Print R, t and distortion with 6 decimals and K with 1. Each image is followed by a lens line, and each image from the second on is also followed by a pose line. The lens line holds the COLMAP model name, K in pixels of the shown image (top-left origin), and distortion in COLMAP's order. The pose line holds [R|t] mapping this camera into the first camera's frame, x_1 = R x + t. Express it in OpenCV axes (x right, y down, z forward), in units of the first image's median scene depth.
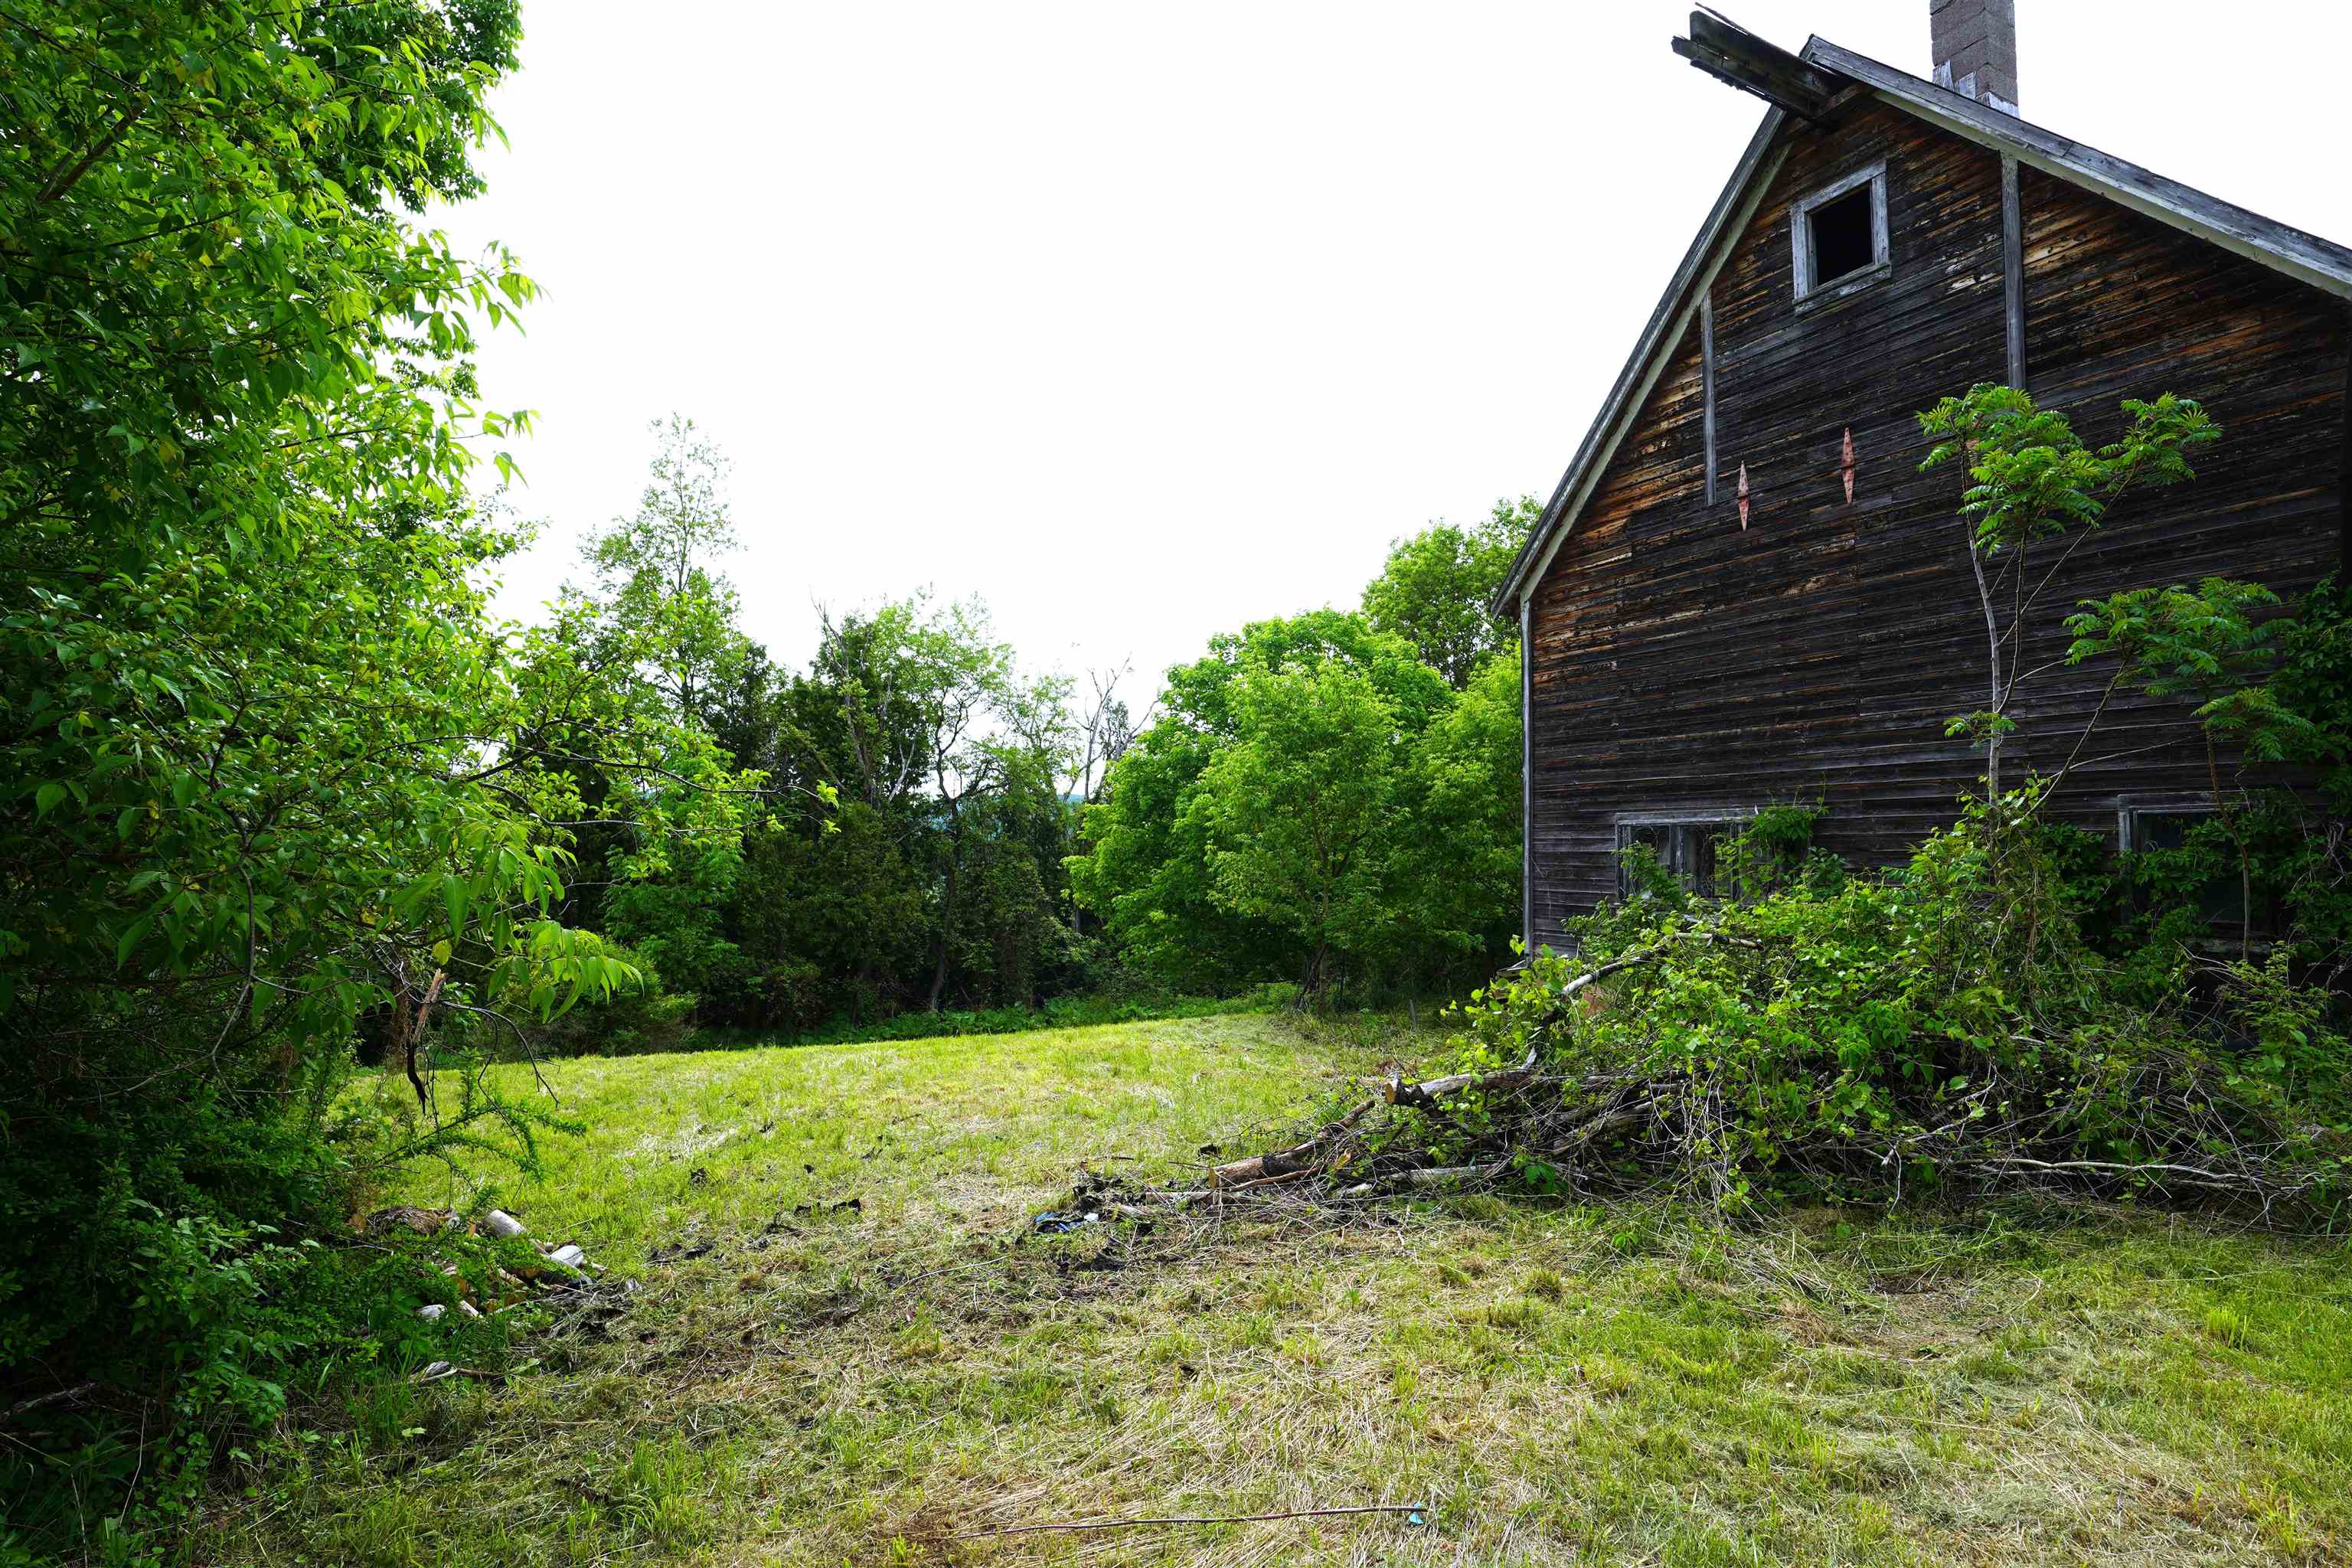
lens RADIAL K [[1290.7, 0, 1182.9], [0, 1290.7, 789.2], [0, 0, 1]] dist [-0.050815, 0.000236]
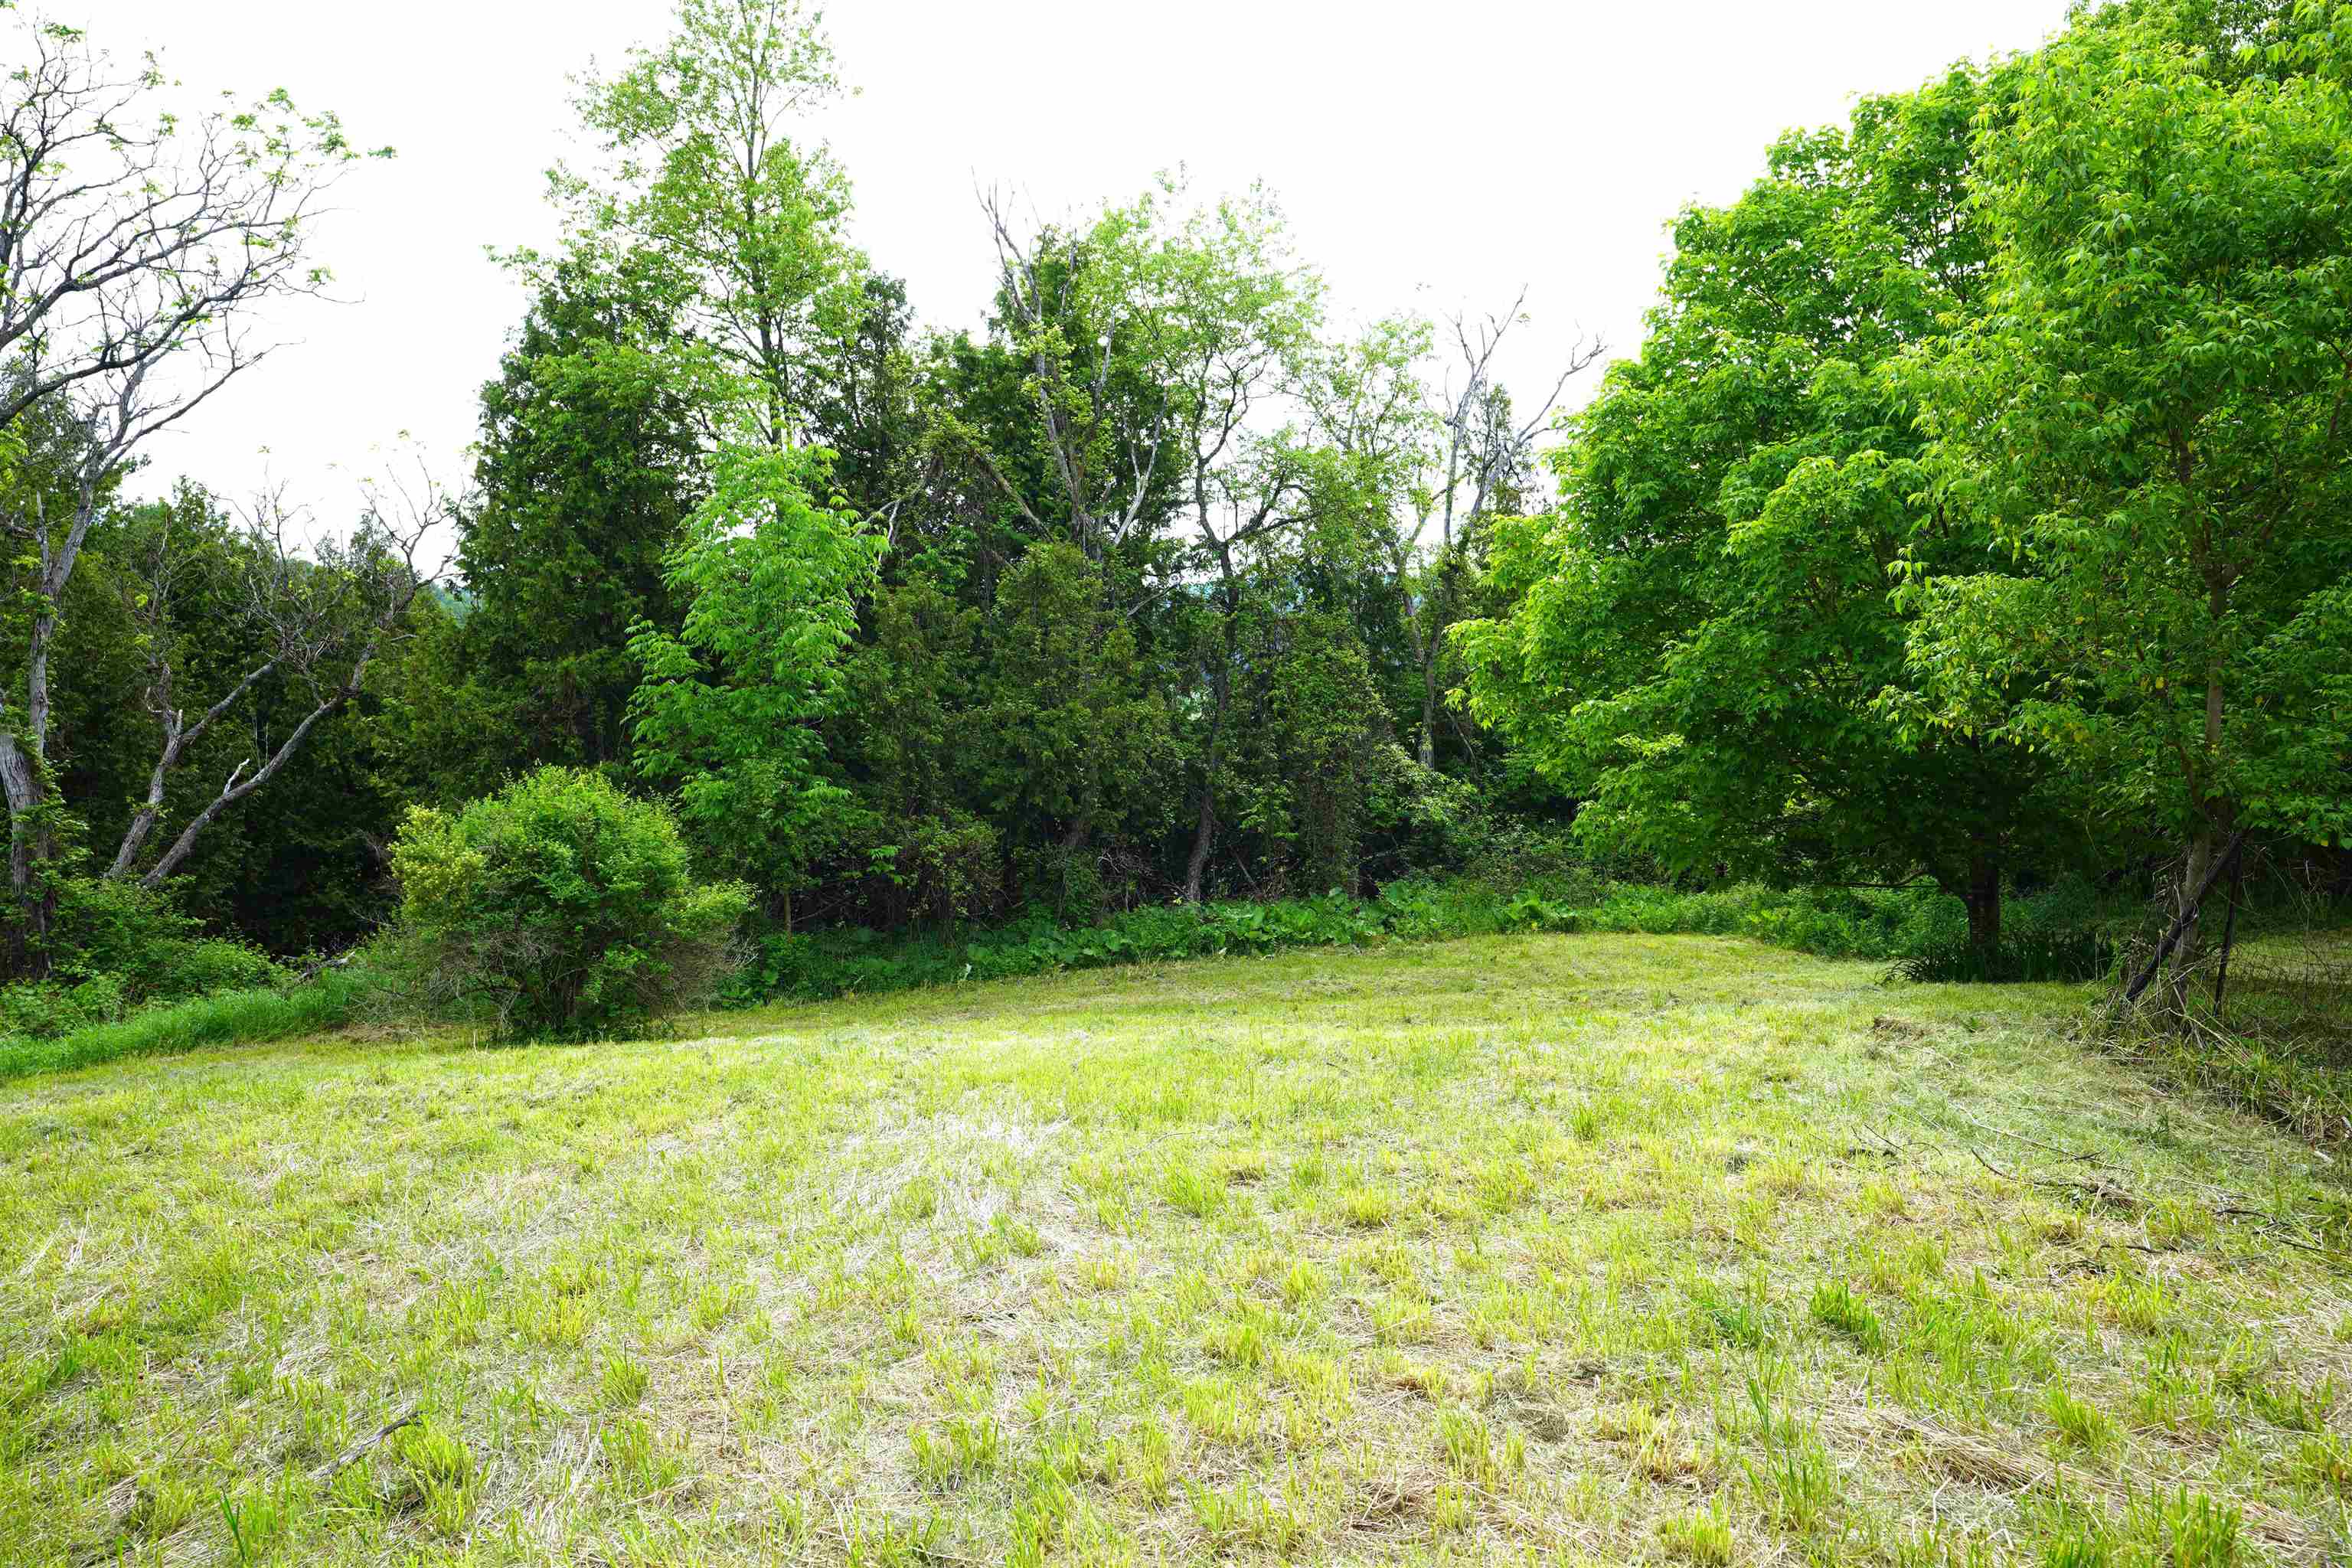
lens RADIAL K [[1719.6, 0, 1219.5], [0, 1719.6, 789.1], [0, 0, 1]] dist [-0.000780, 0.006545]
pose [[0.984190, 0.013398, -0.176609, -0.047500], [0.008857, 0.992164, 0.124629, 0.025142], [0.176895, -0.124223, 0.976359, 0.262424]]
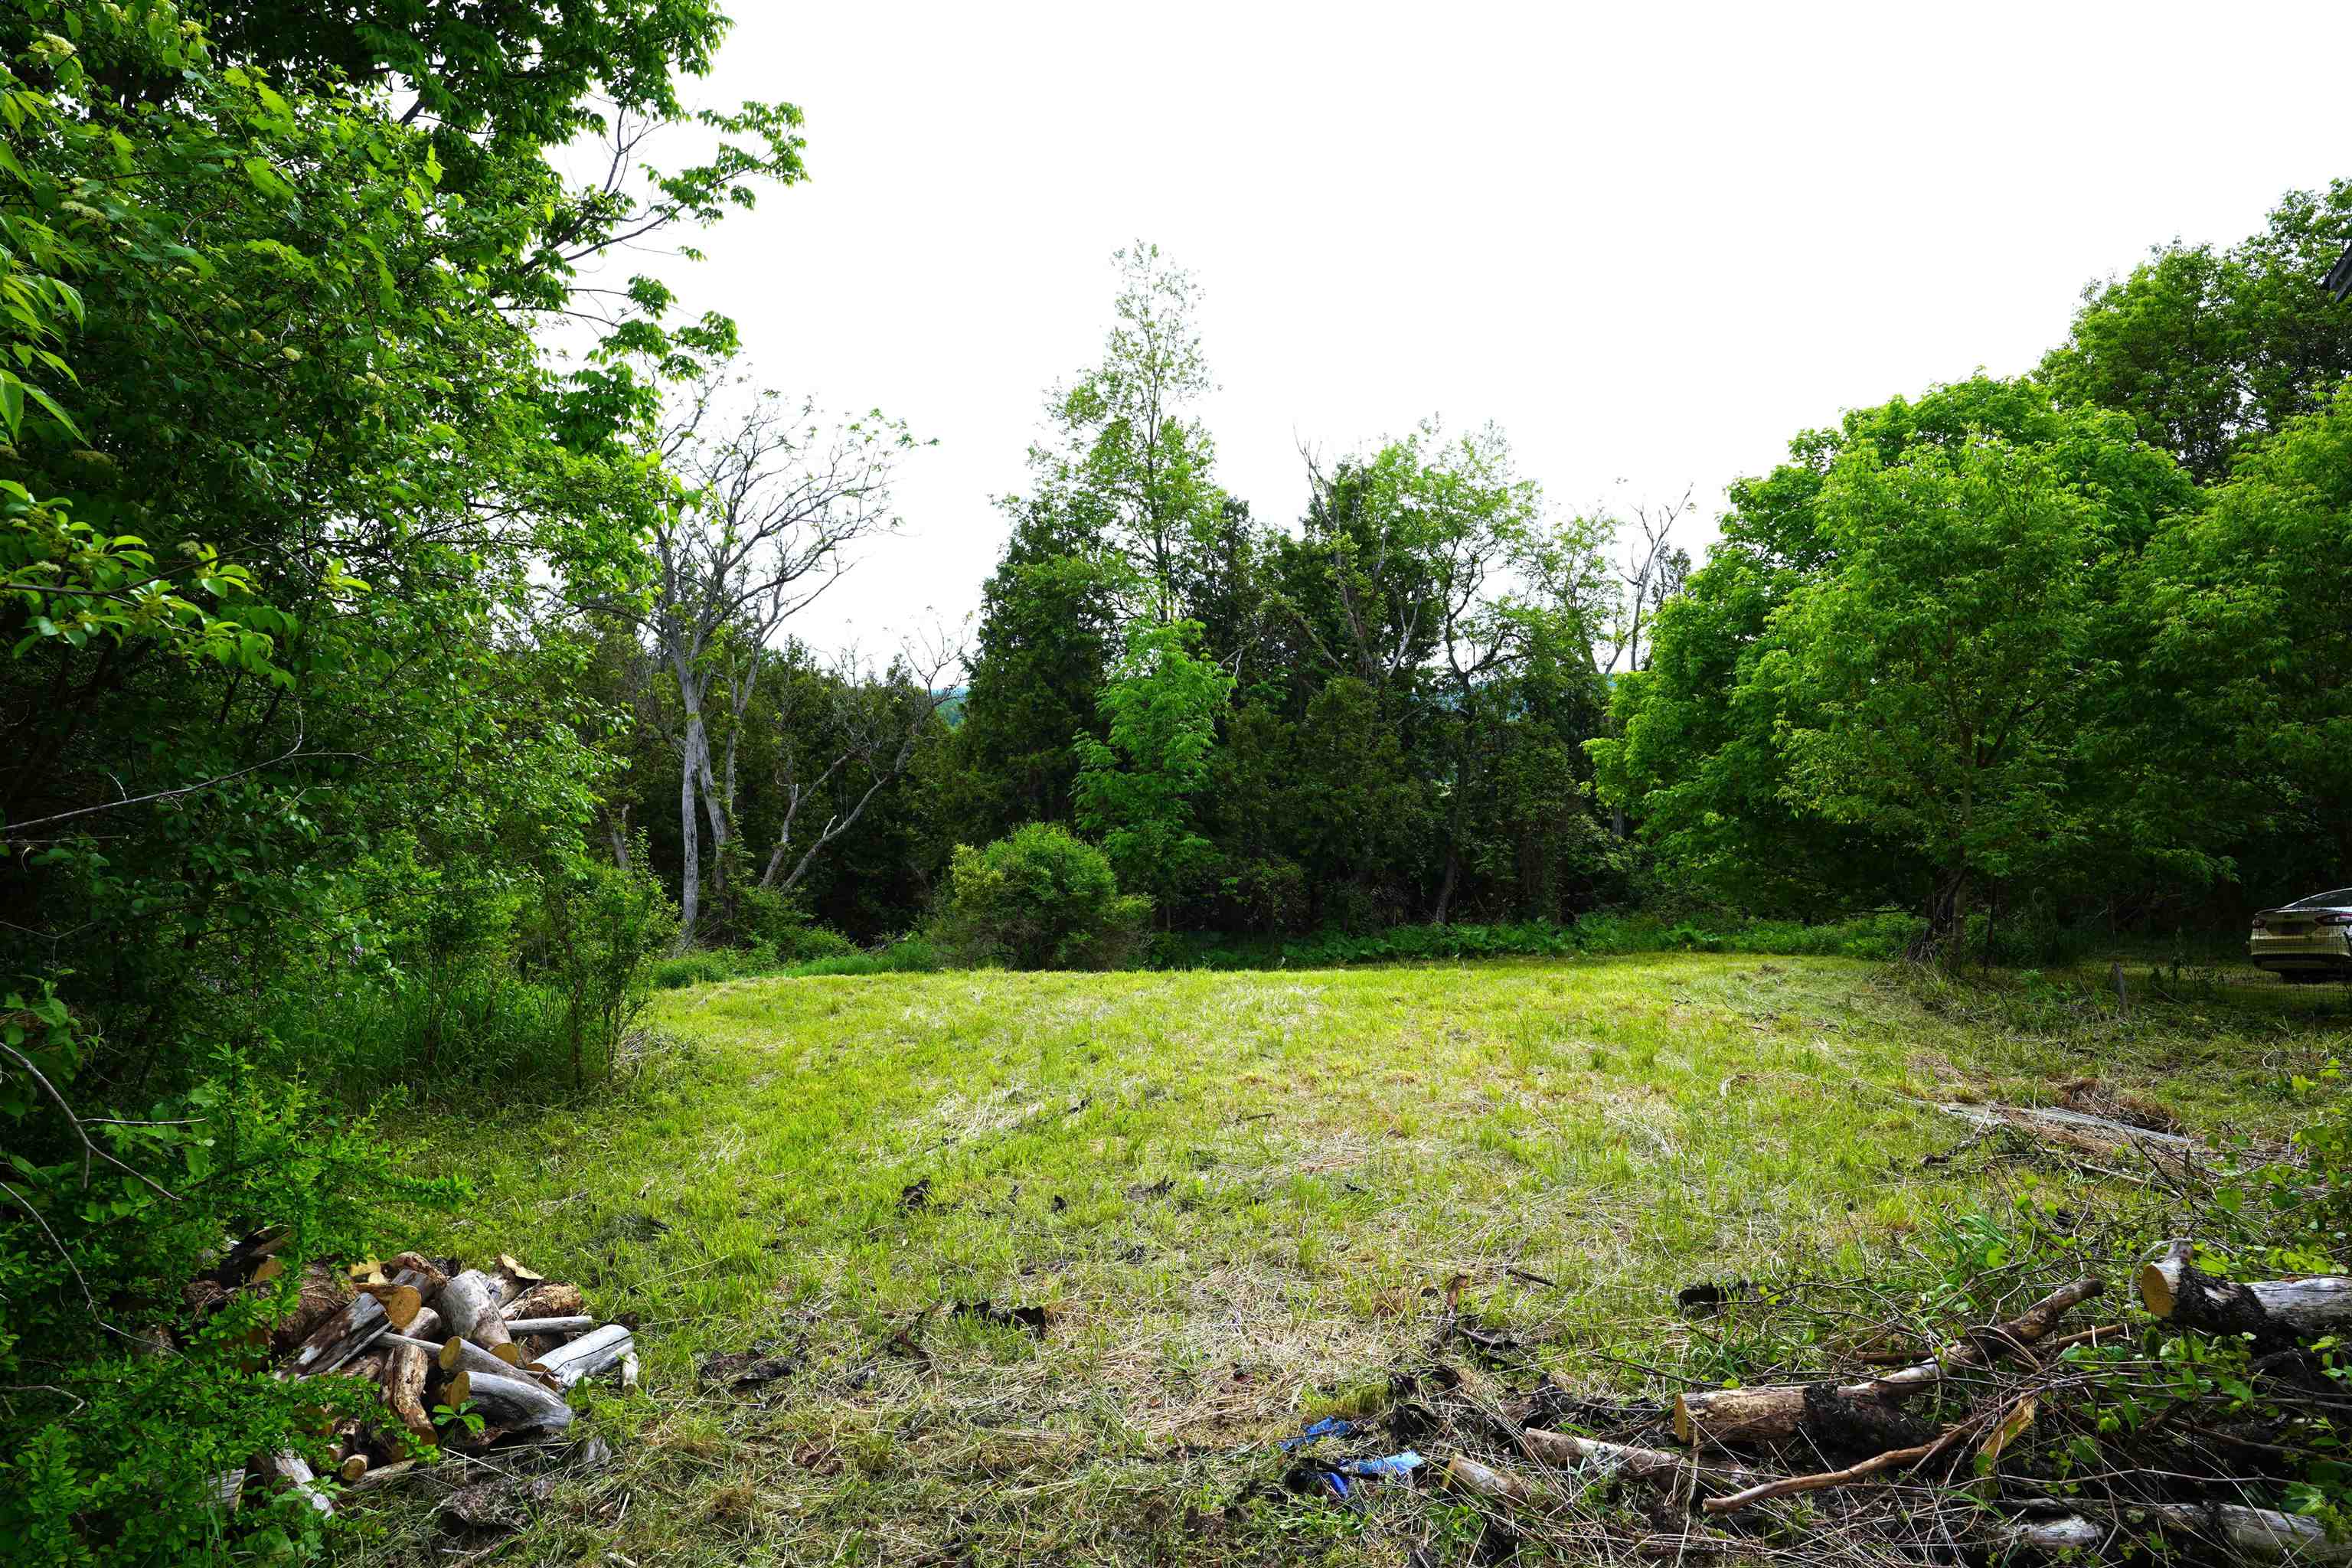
lens RADIAL K [[1399.9, 0, 1167.9], [0, 1399.9, 789.6], [0, 0, 1]] dist [-0.029247, 0.025819]
pose [[0.917143, 0.013655, -0.398324, 0.009931], [0.019986, 0.996580, 0.080182, 0.007691], [0.398057, -0.081499, 0.913733, 0.099623]]
